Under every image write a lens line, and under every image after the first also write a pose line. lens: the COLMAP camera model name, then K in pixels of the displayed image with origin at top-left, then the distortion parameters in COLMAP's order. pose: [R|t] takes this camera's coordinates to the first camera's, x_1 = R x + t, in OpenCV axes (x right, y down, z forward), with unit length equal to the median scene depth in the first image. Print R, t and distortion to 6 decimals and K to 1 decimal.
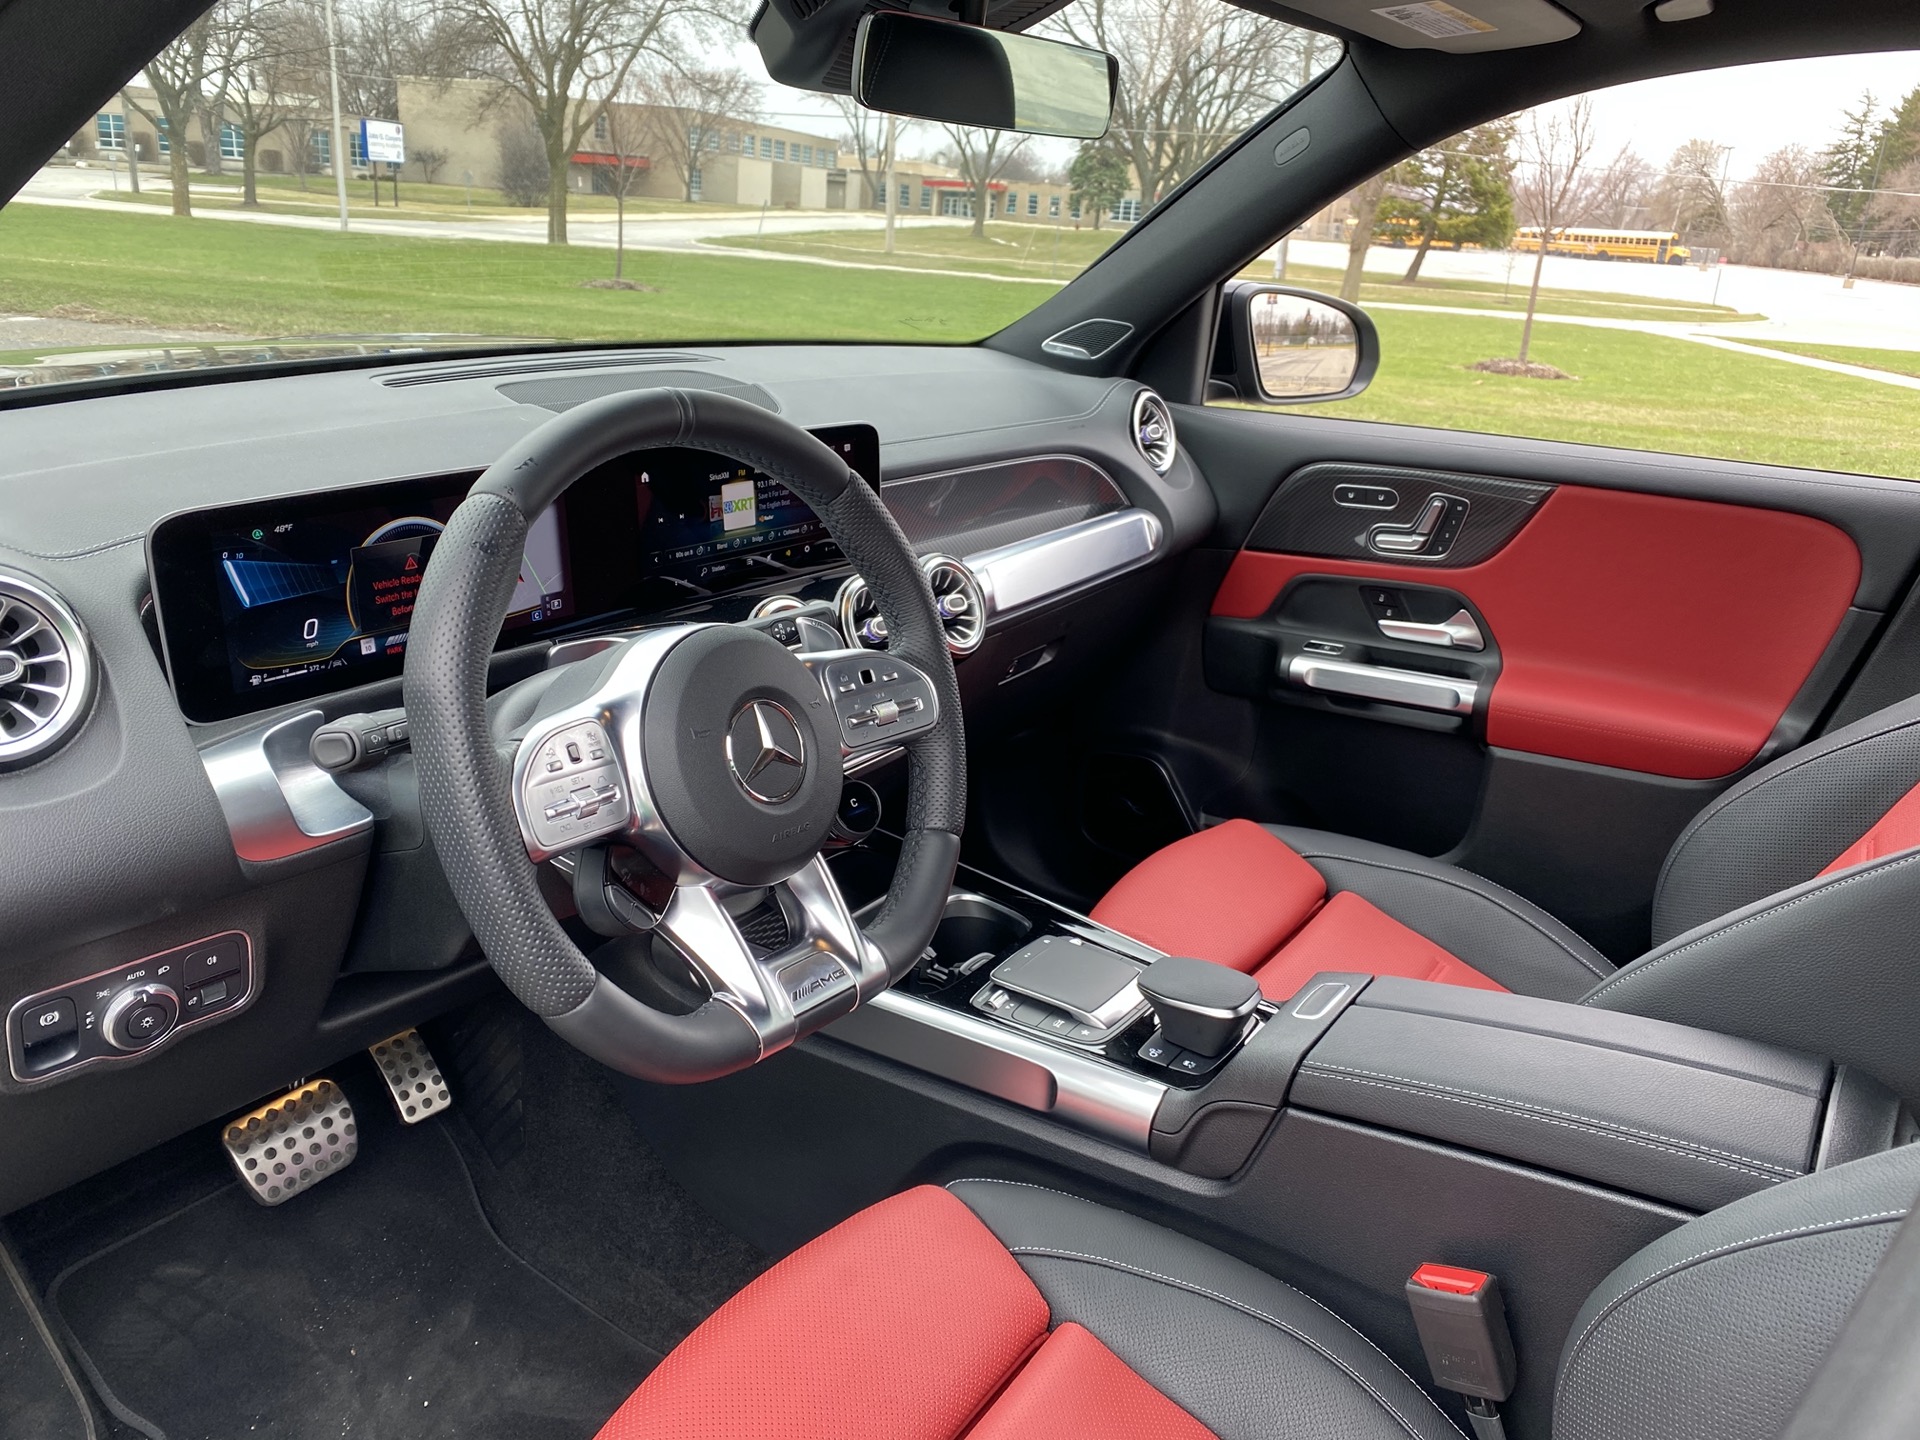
lens RADIAL K [[1461.9, 0, 942.8], [0, 1461.9, 735.8], [0, 0, 1]] dist [0.015525, -0.037372]
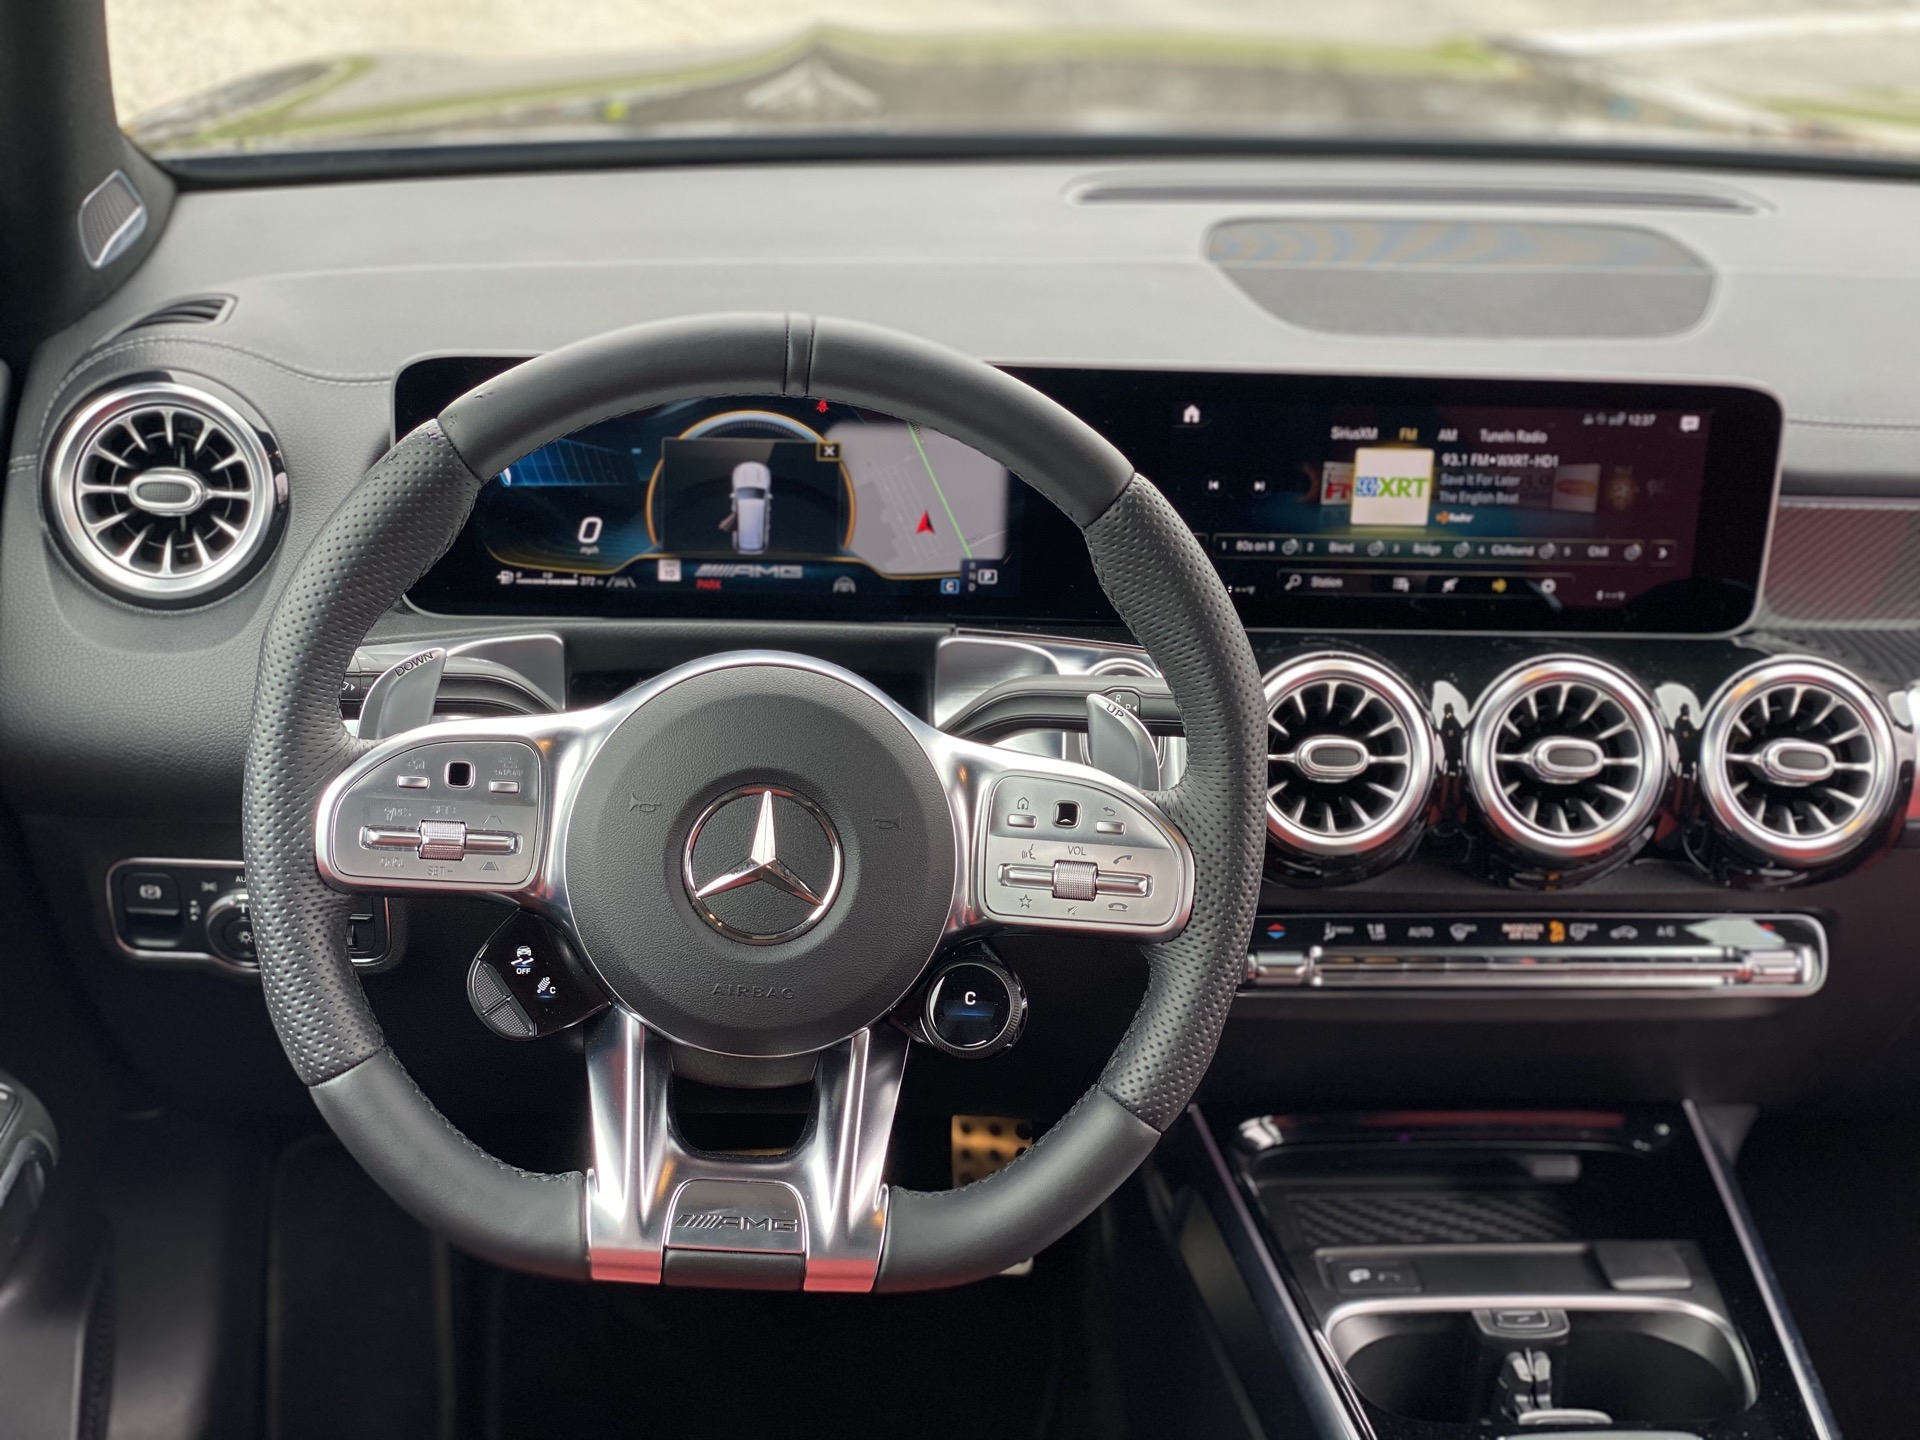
lens RADIAL K [[2921.4, 0, 960.4], [0, 2921.4, 704.4], [0, 0, 1]] dist [0.090272, 0.000000]
pose [[0.628705, 0.275447, -0.727227, 0.448361], [-0.269568, 0.954378, 0.128436, -0.128626], [0.729427, 0.115288, 0.674273, 0.073046]]
